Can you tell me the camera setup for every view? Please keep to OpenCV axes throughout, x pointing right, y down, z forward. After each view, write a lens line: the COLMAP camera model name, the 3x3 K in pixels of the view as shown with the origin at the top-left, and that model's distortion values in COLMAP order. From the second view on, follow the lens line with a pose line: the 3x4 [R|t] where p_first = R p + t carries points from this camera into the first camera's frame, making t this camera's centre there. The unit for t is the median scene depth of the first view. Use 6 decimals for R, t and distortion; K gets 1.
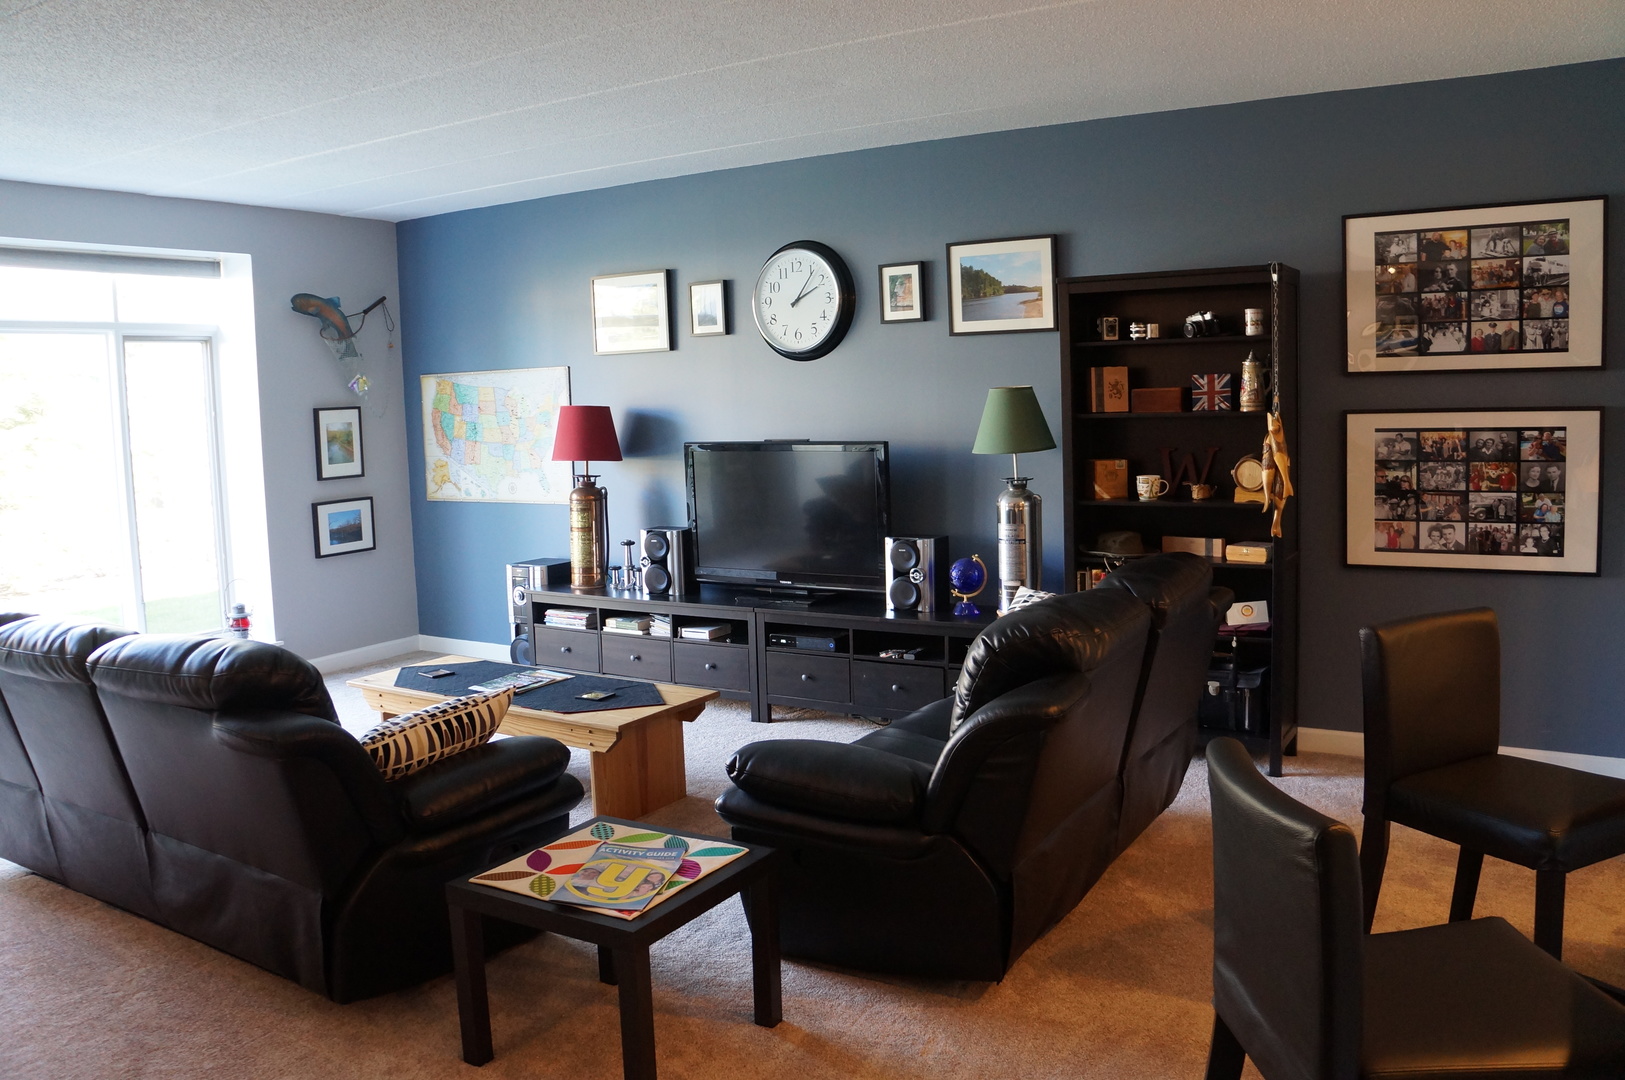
lens RADIAL K [[1329.4, 0, 764.3], [0, 1329.4, 562.3], [0, 0, 1]] dist [-0.153026, 0.099221]
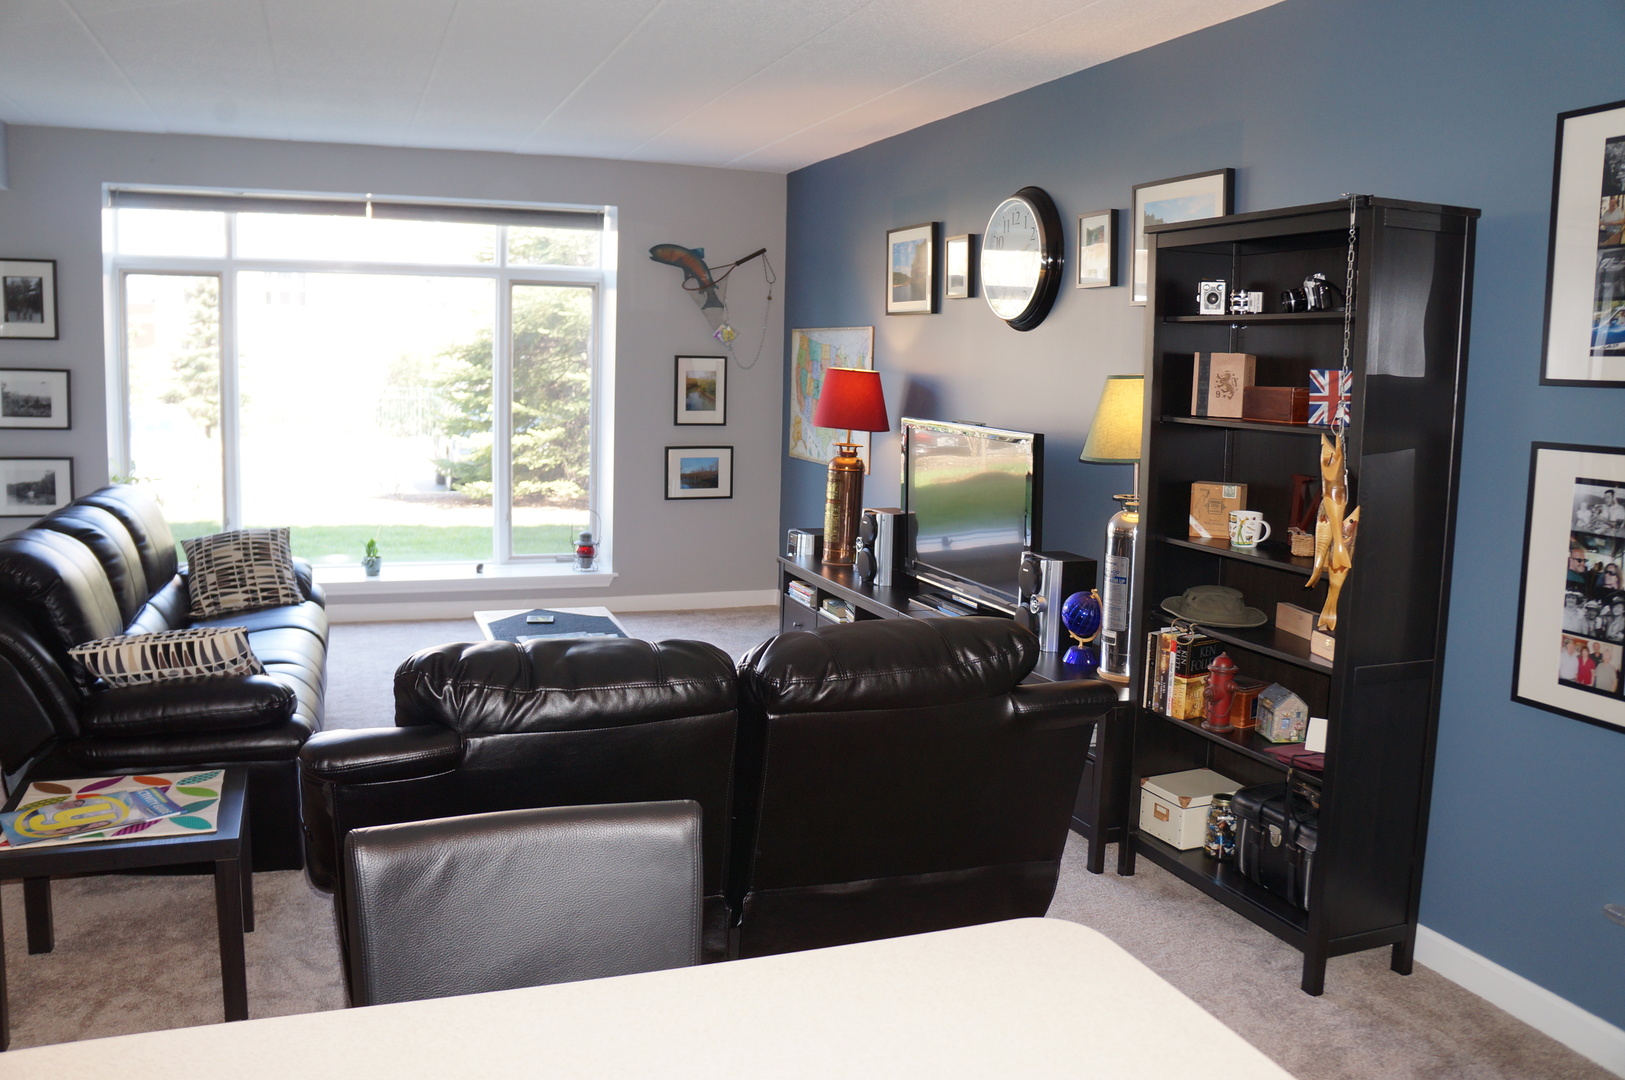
lens RADIAL K [[1329.4, 0, 798.9], [0, 1329.4, 543.5], [0, 0, 1]] dist [-0.153026, 0.099221]
pose [[0.786575, 0.137009, -0.602103, 0.478671], [-0.128329, 0.990055, 0.057642, -0.054025], [0.604013, 0.031927, 0.796335, 0.283319]]
